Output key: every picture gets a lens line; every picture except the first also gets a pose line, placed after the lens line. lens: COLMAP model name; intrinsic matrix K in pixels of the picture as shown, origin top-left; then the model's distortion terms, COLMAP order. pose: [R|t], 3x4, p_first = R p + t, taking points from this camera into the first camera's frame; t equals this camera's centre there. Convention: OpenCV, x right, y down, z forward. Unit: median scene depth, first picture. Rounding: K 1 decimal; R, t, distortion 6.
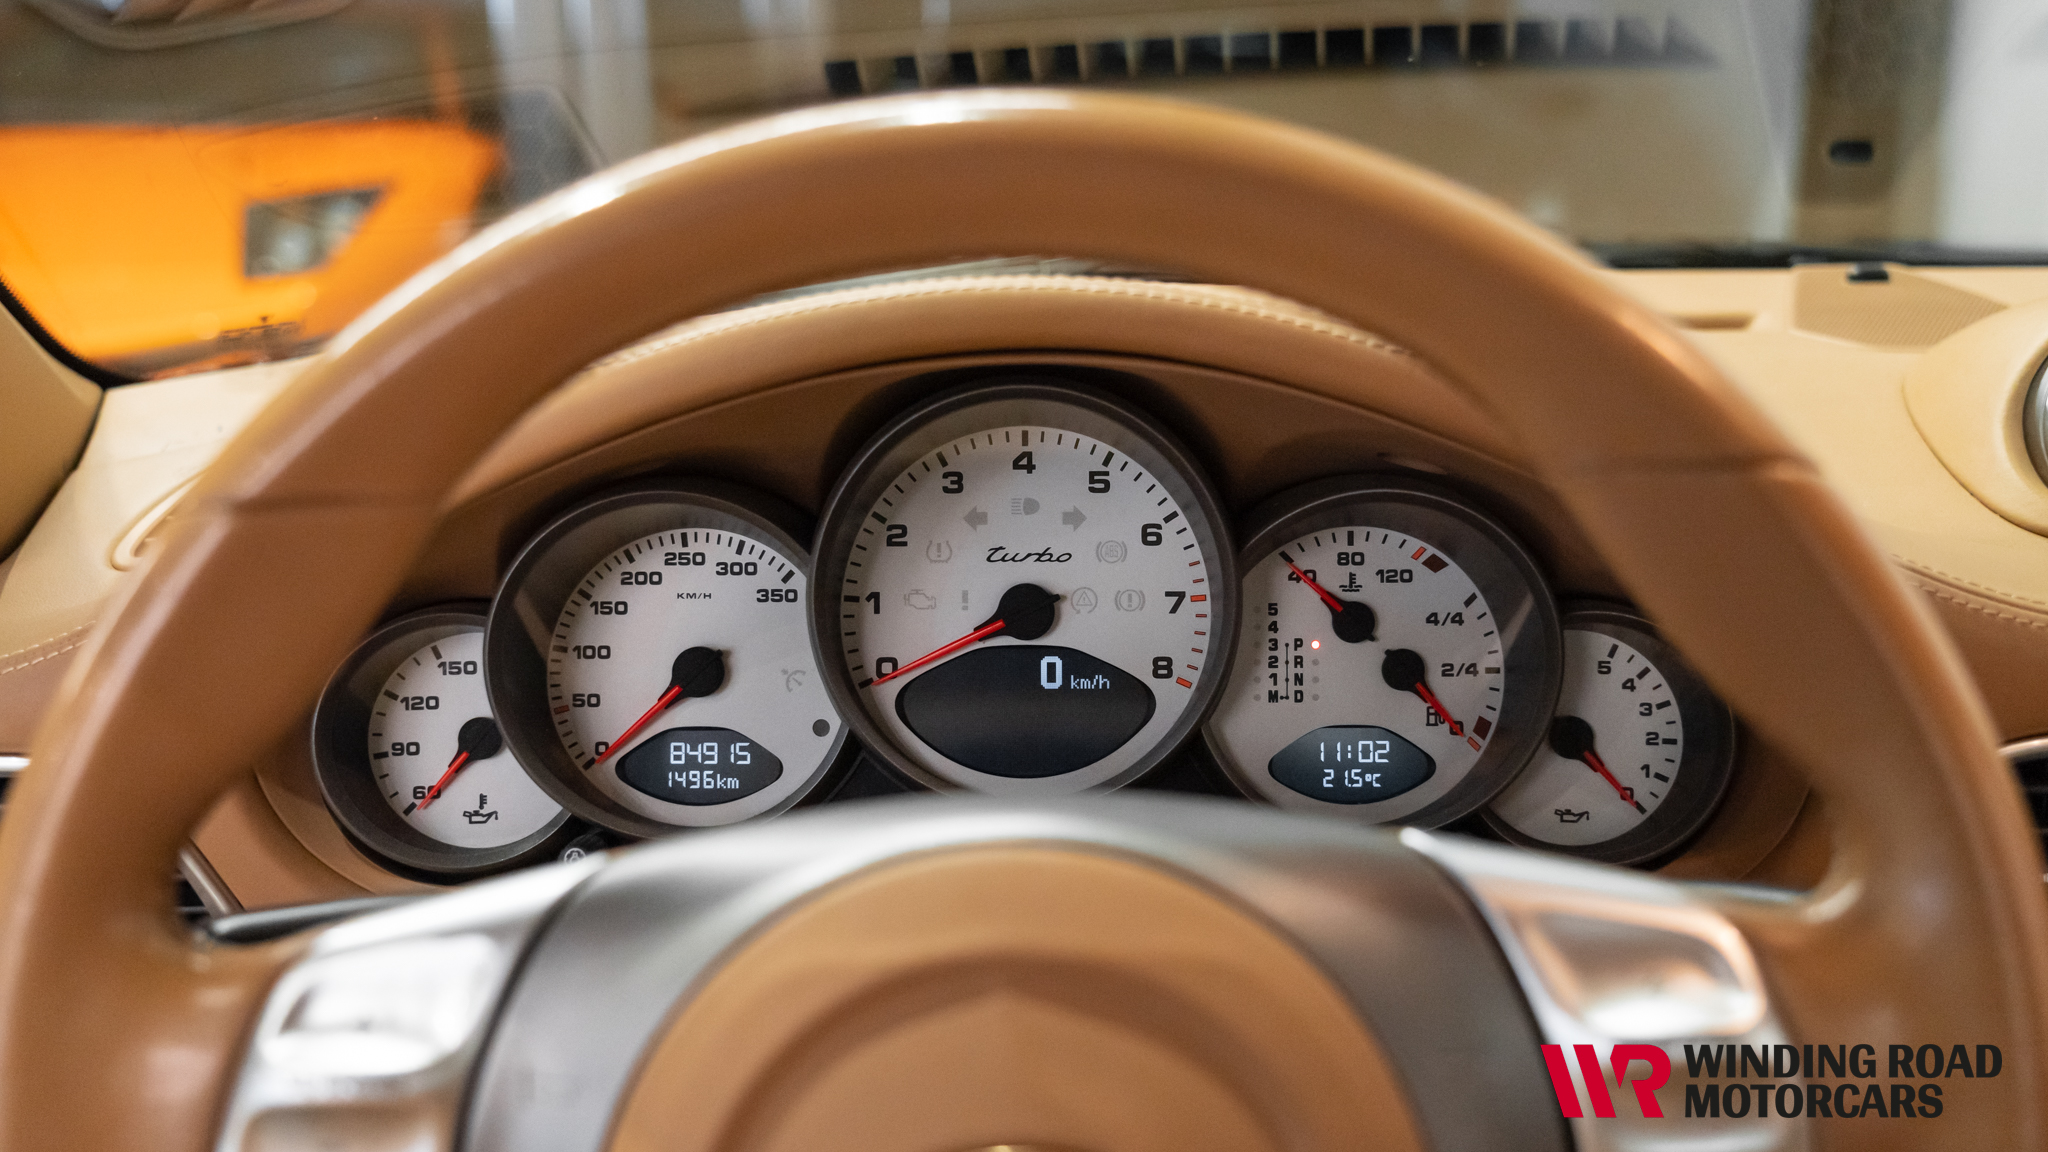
lens RADIAL K [[2078.3, 0, 1032.6], [0, 2078.3, 593.0], [0, 0, 1]] dist [0.001216, 0.000000]
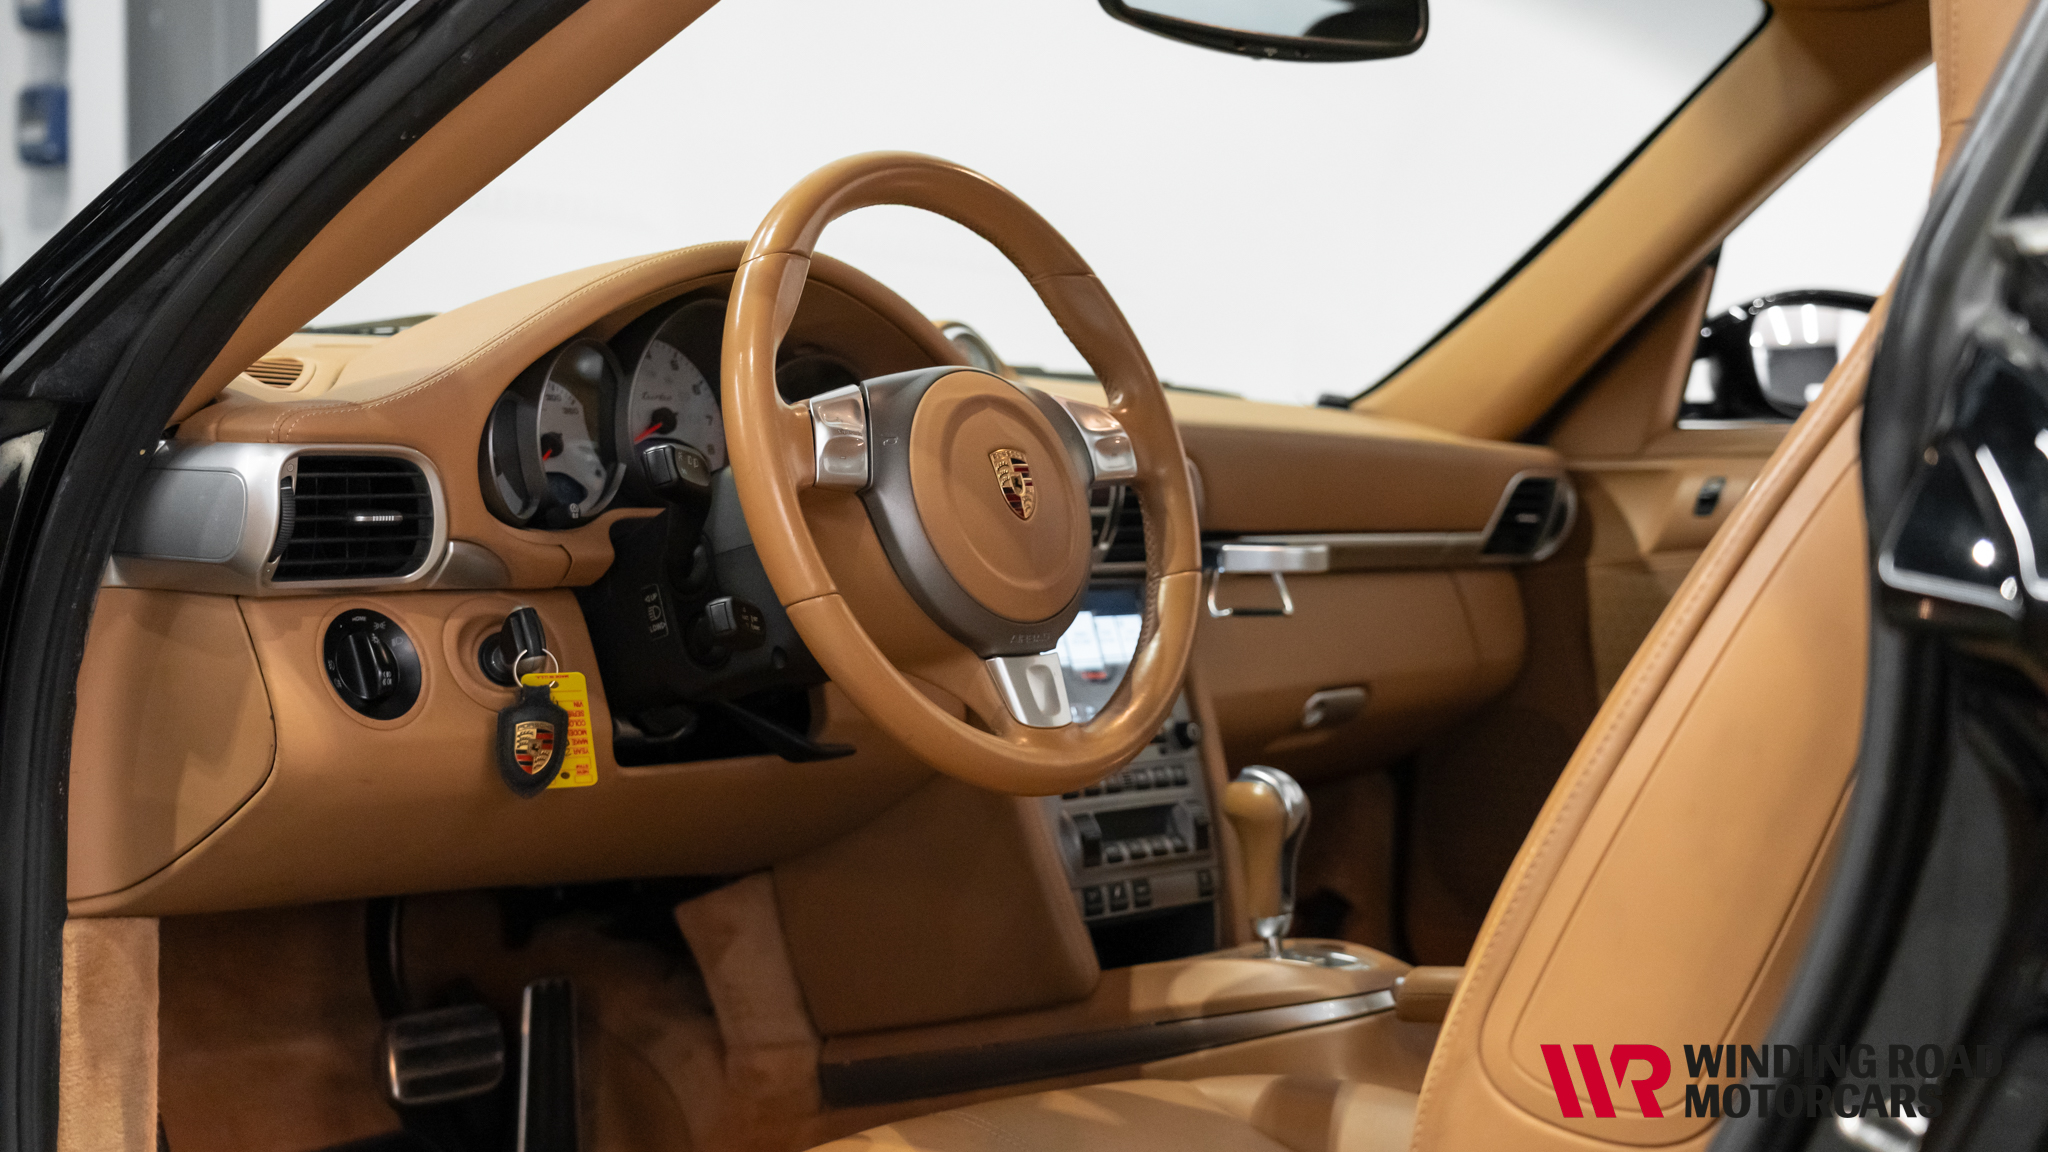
lens RADIAL K [[3019.2, 0, 1039.3], [0, 3019.2, 577.7], [0, 0, 1]] dist [0.021055, 0.000000]
pose [[0.629357, -0.008572, 0.777069, -2.156706], [0.186291, 0.972447, -0.140152, 0.667155], [-0.754457, 0.232967, 0.613614, -1.141264]]
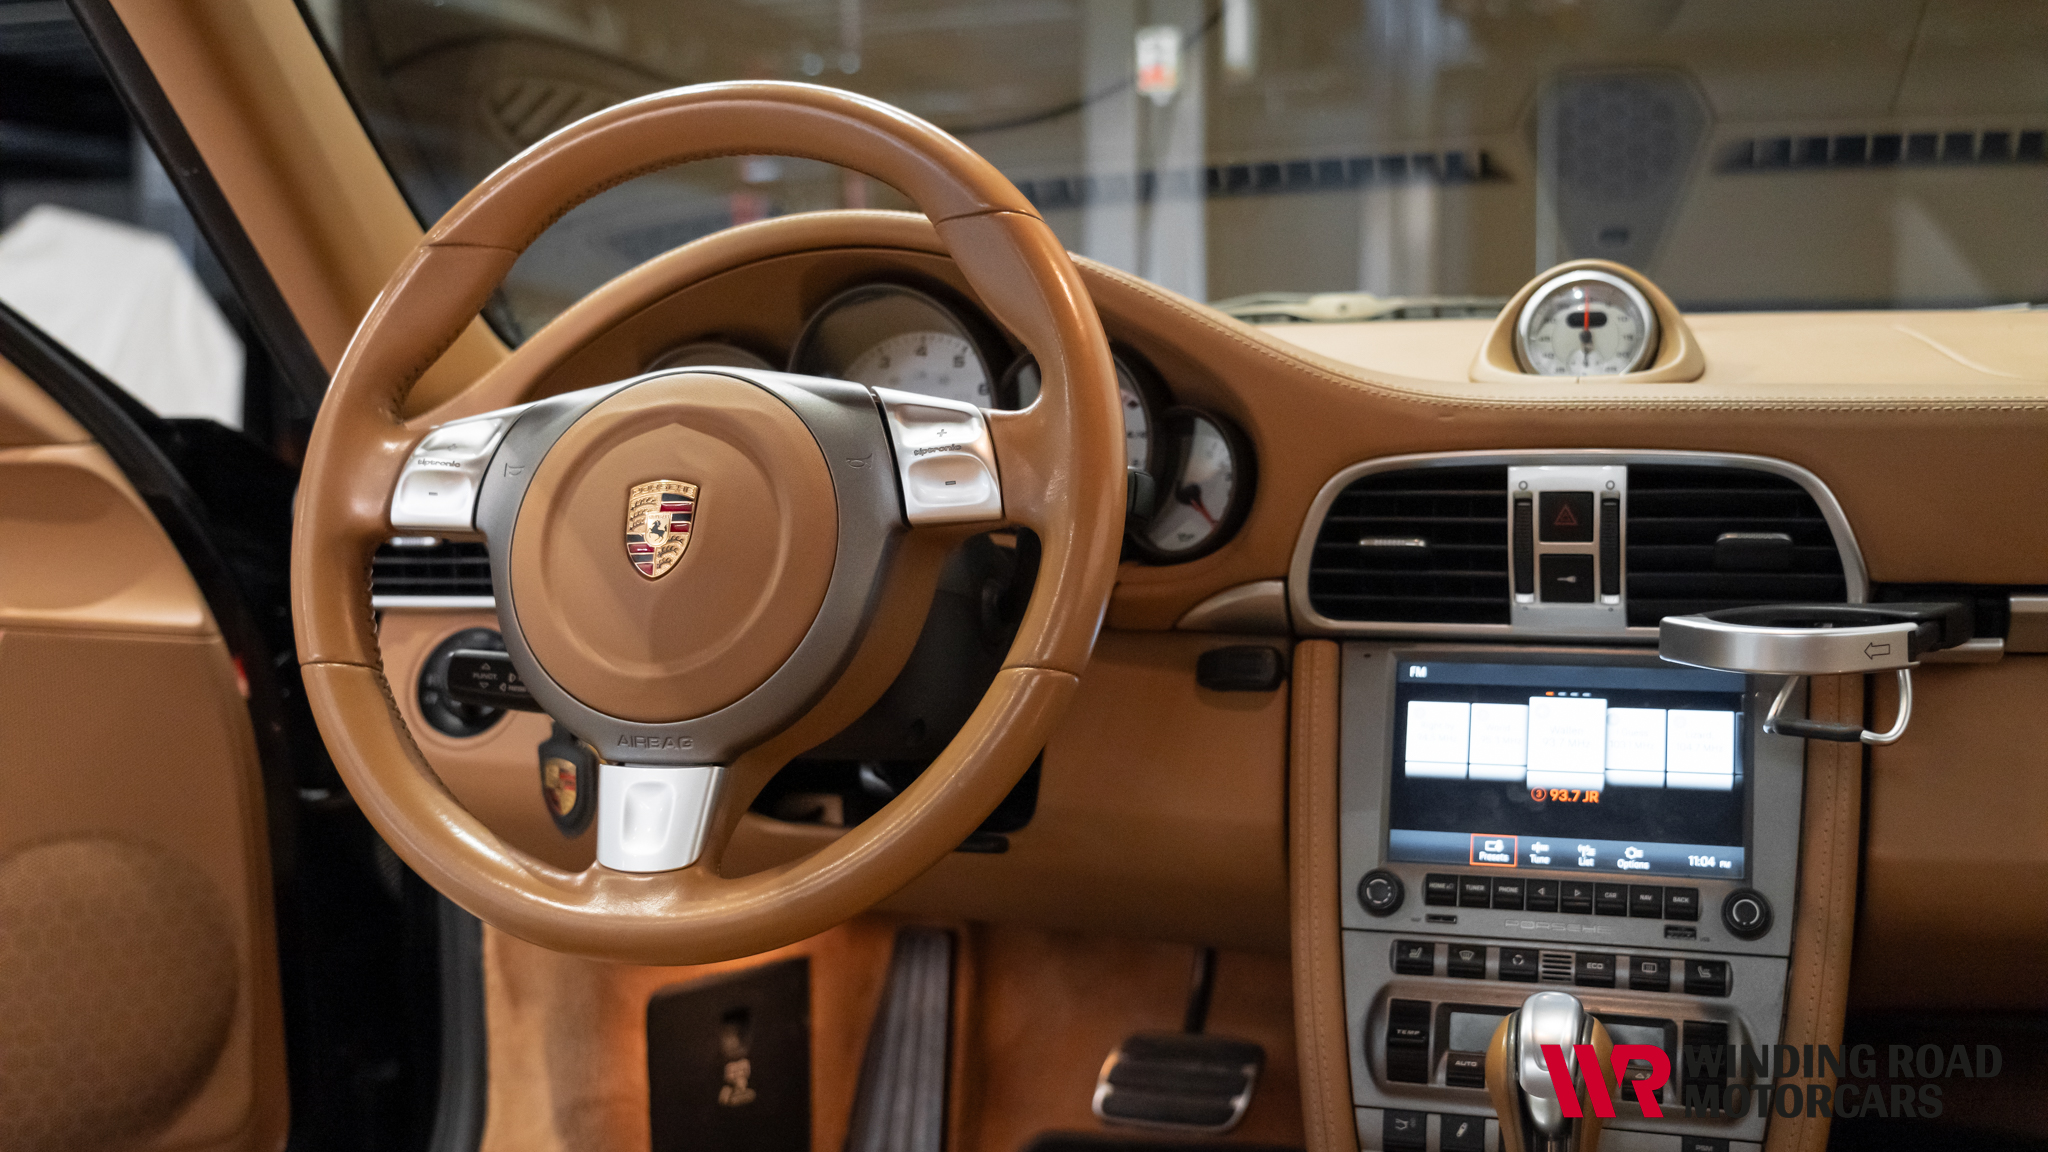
lens RADIAL K [[2078.3, 0, 1044.5], [0, 2078.3, 592.0], [0, 0, 1]] dist [0.001216, 0.000000]
pose [[0.951534, 0.025882, -0.306453, 0.669902], [-0.077338, 0.984569, -0.156979, 0.427656], [0.297662, 0.173071, 0.938852, -0.654916]]
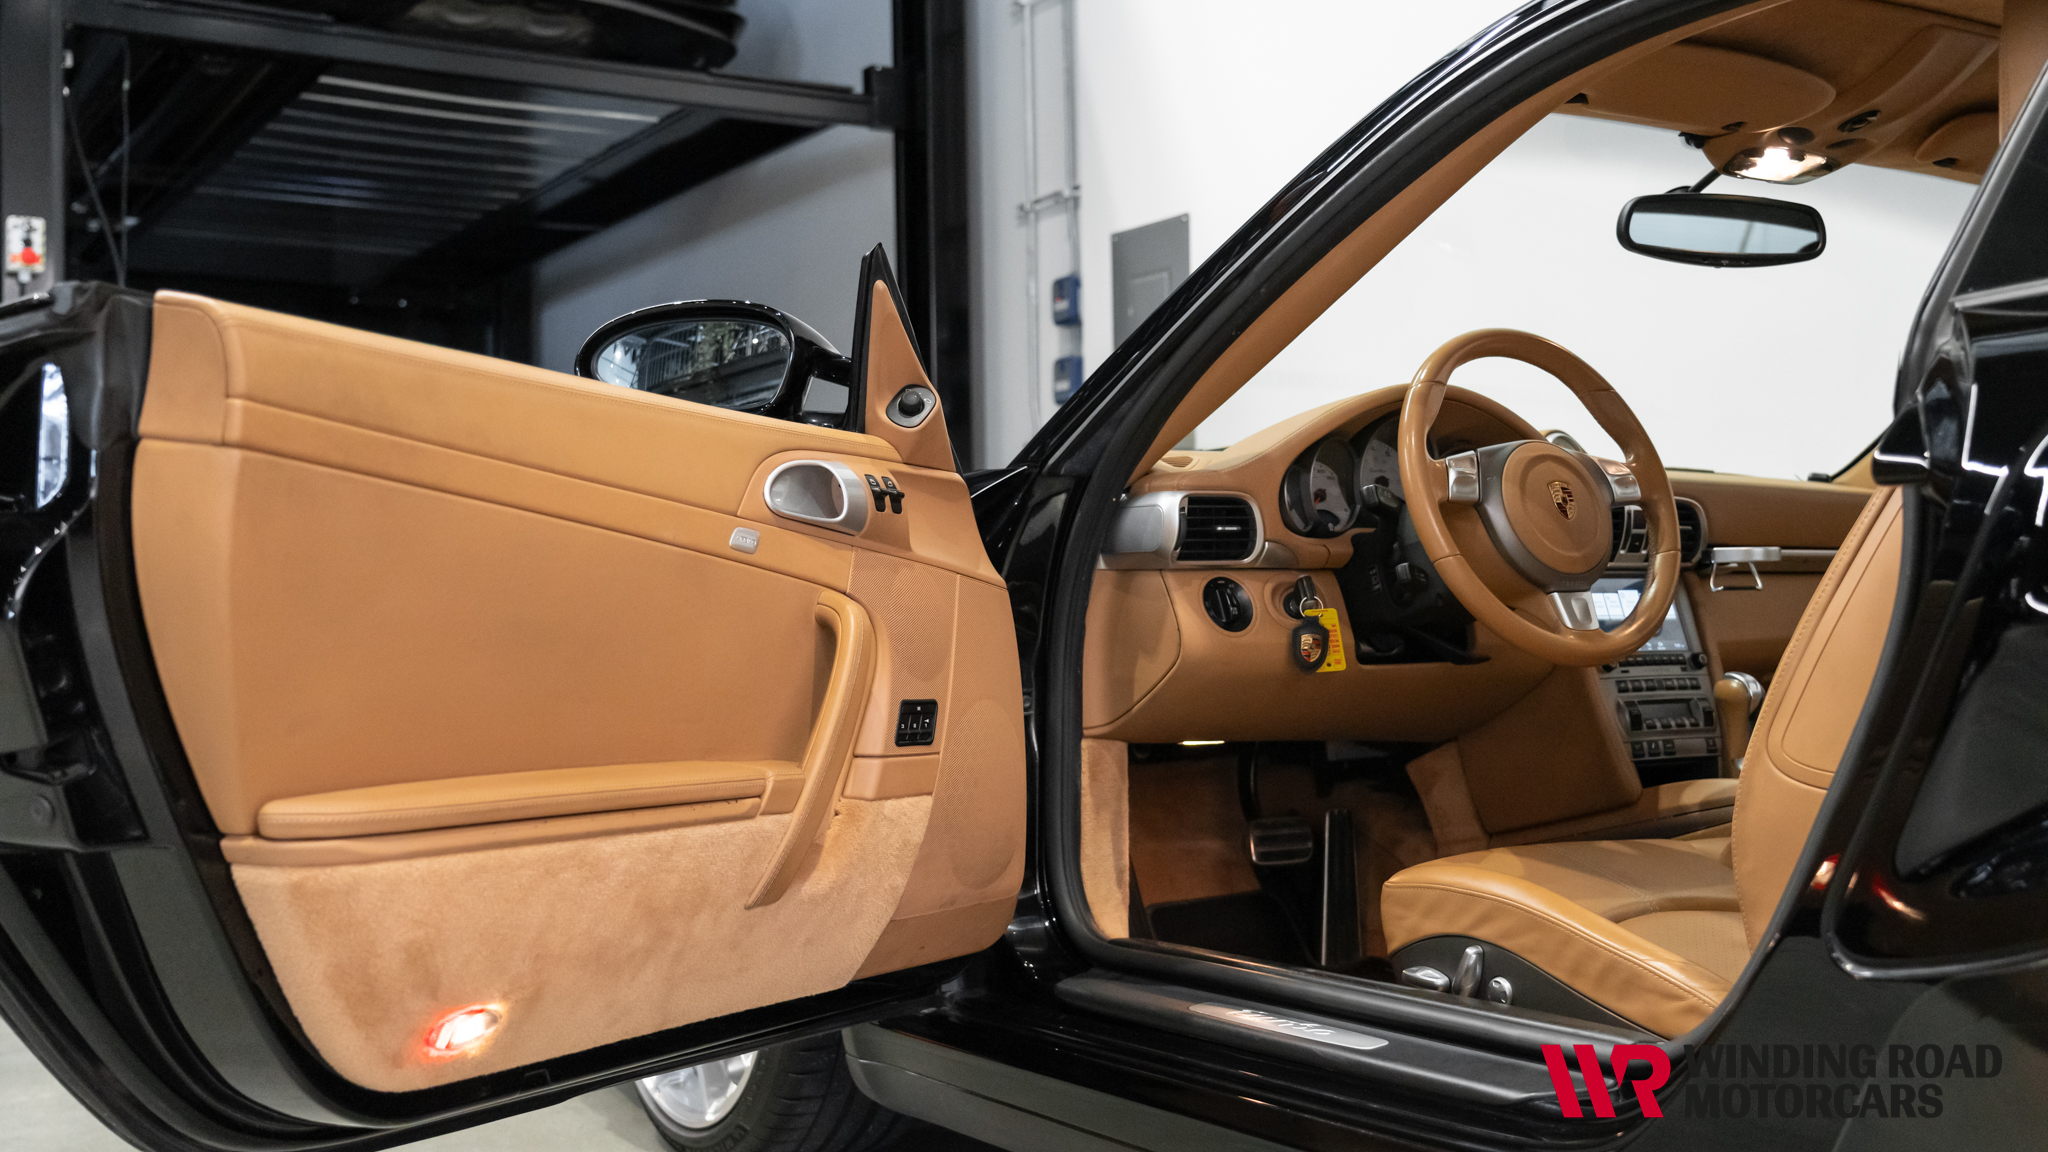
lens RADIAL K [[2078.3, 0, 1047.4], [0, 2078.3, 578.3], [0, 0, 1]] dist [0.001216, 0.000000]
pose [[0.846758, 0.008435, 0.531911, -2.650261], [0.145158, 0.958268, -0.246276, 1.065521], [-0.511791, 0.285748, 0.810197, -1.833110]]
